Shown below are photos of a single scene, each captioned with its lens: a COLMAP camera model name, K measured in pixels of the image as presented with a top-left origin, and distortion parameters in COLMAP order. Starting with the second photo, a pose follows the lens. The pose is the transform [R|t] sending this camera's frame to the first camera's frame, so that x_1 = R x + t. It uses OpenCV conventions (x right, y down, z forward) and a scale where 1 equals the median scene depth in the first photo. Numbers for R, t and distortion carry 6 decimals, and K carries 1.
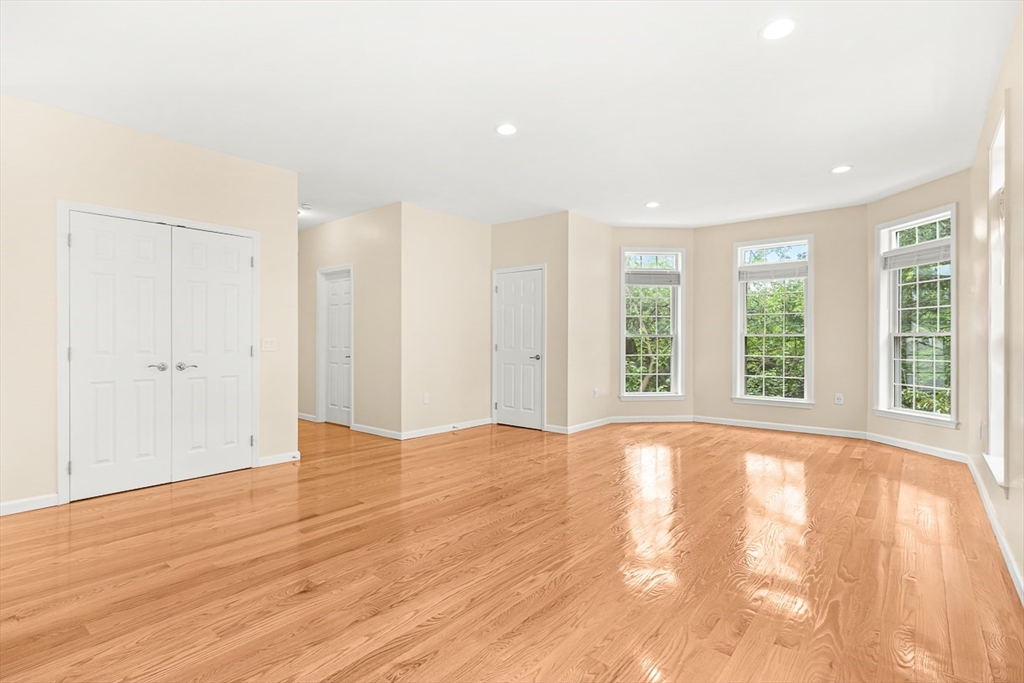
lens RADIAL K [[490.4, 0, 515.1], [0, 490.4, 342.4], [0, 0, 1]] dist [-0.003762, 0.000053]
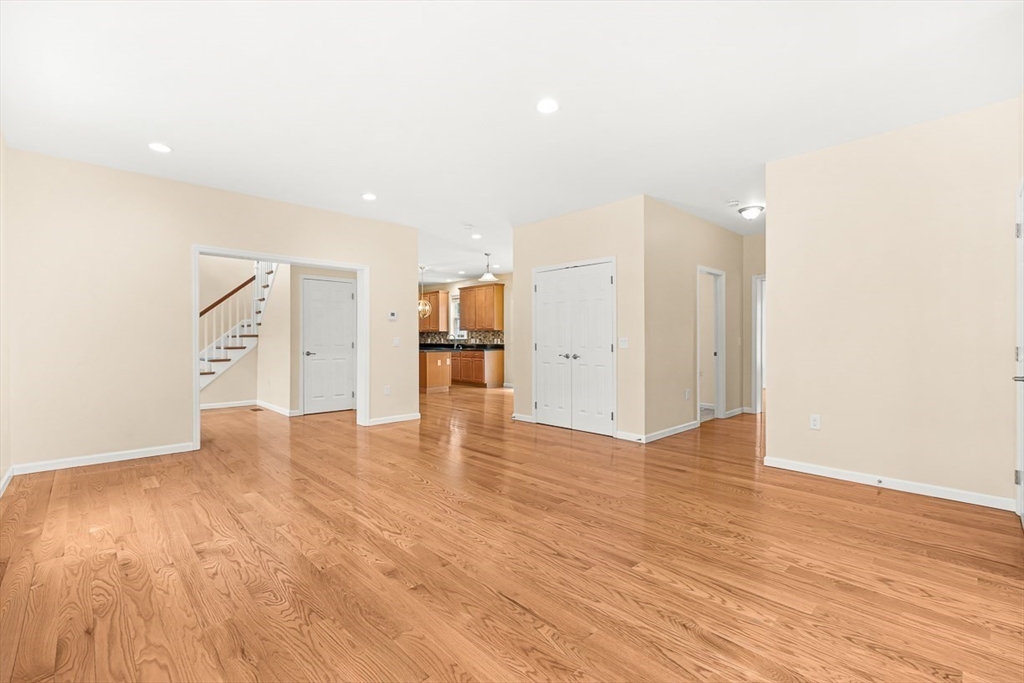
lens RADIAL K [[455.7, 0, 509.5], [0, 455.7, 341.8], [0, 0, 1]] dist [0.004100, -0.000305]
pose [[-0.125936, 0.003697, -0.992031, 0.773626], [-0.000944, 0.999992, 0.003847, -0.002930], [0.992038, 0.001421, -0.125932, 0.965687]]
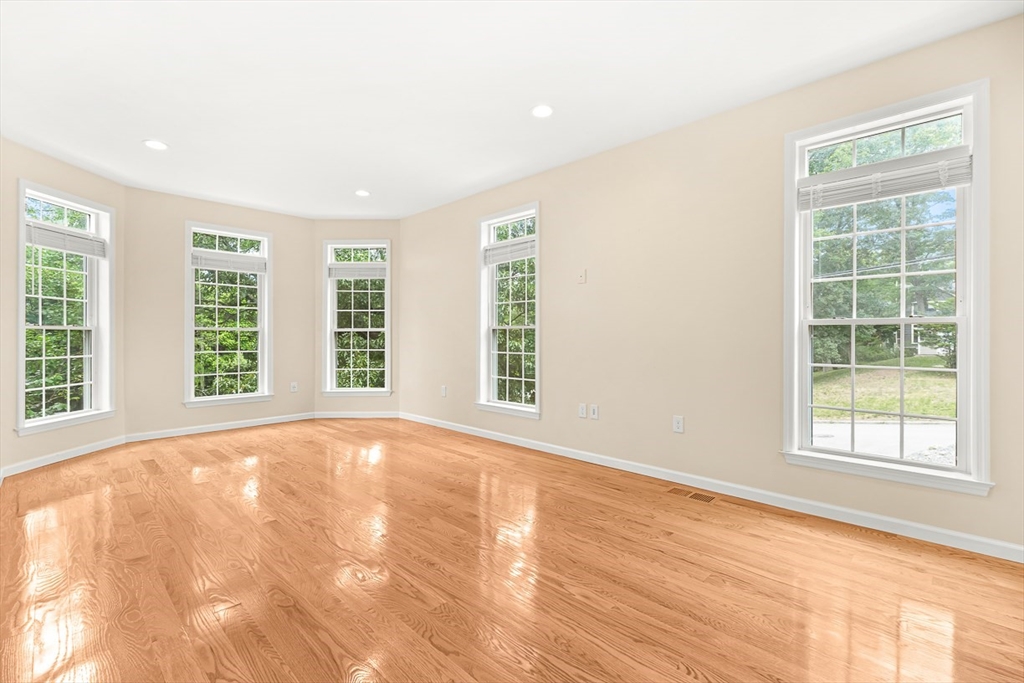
lens RADIAL K [[455.7, 0, 508.2], [0, 455.7, 335.3], [0, 0, 1]] dist [0.004100, -0.000305]
pose [[0.093521, -0.001248, 0.995617, -0.482704], [0.004795, 0.999988, 0.000804, -0.002751], [-0.995606, 0.004699, 0.093526, 0.618909]]
